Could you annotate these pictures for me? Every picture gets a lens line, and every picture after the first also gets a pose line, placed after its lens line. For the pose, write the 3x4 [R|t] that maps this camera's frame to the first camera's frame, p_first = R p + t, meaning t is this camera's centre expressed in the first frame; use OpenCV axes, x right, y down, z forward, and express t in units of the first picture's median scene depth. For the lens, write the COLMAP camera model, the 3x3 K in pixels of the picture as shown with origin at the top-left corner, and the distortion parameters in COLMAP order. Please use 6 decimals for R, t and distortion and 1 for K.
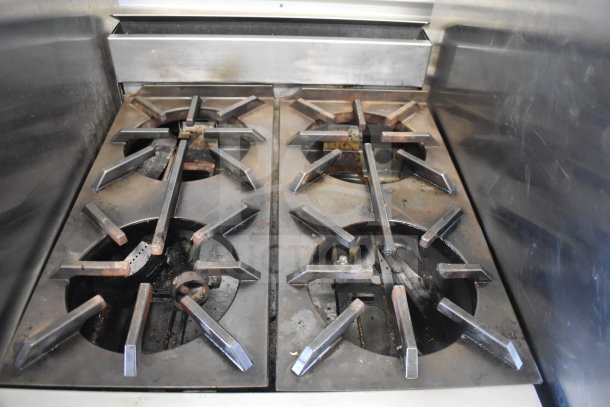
lens RADIAL K [[479.4, 0, 305.0], [0, 479.4, 203.5], [0, 0, 1]] dist [-0.117055, 0.039888]
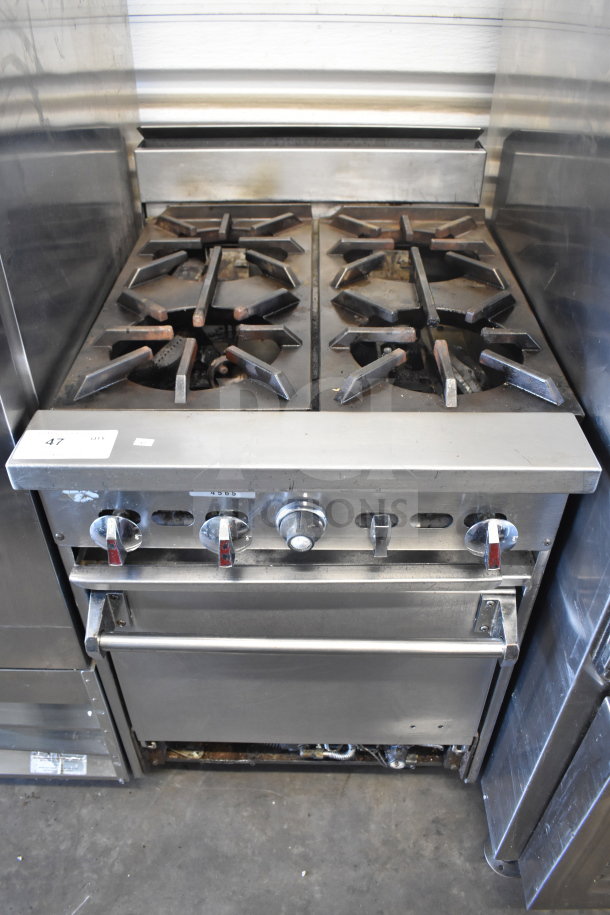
lens RADIAL K [[719.1, 0, 305.0], [0, 719.1, 457.5], [0, 0, 1]] dist [-0.117055, 0.039888]
pose [[0.998041, -0.003773, -0.062443, 0.003090], [-0.000197, 0.997984, -0.063464, 0.334147], [0.062557, 0.063352, 0.996029, -0.326773]]
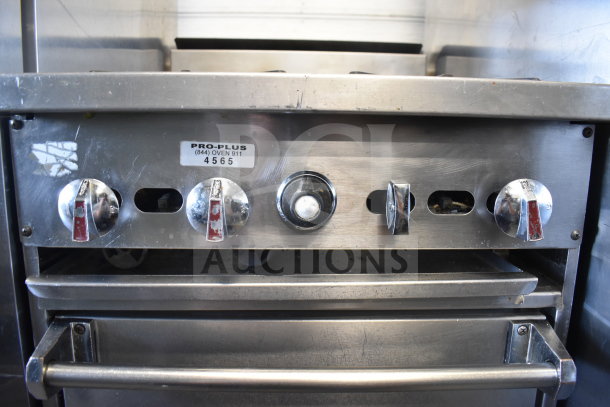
lens RADIAL K [[479.4, 0, 305.0], [0, 479.4, 203.5], [0, 0, 1]] dist [-0.117055, 0.039888]
pose [[0.999565, -0.028945, -0.005710, -0.057151], [0.021423, 0.845180, -0.534053, 0.648315], [0.020284, 0.533698, 0.845432, 0.143788]]
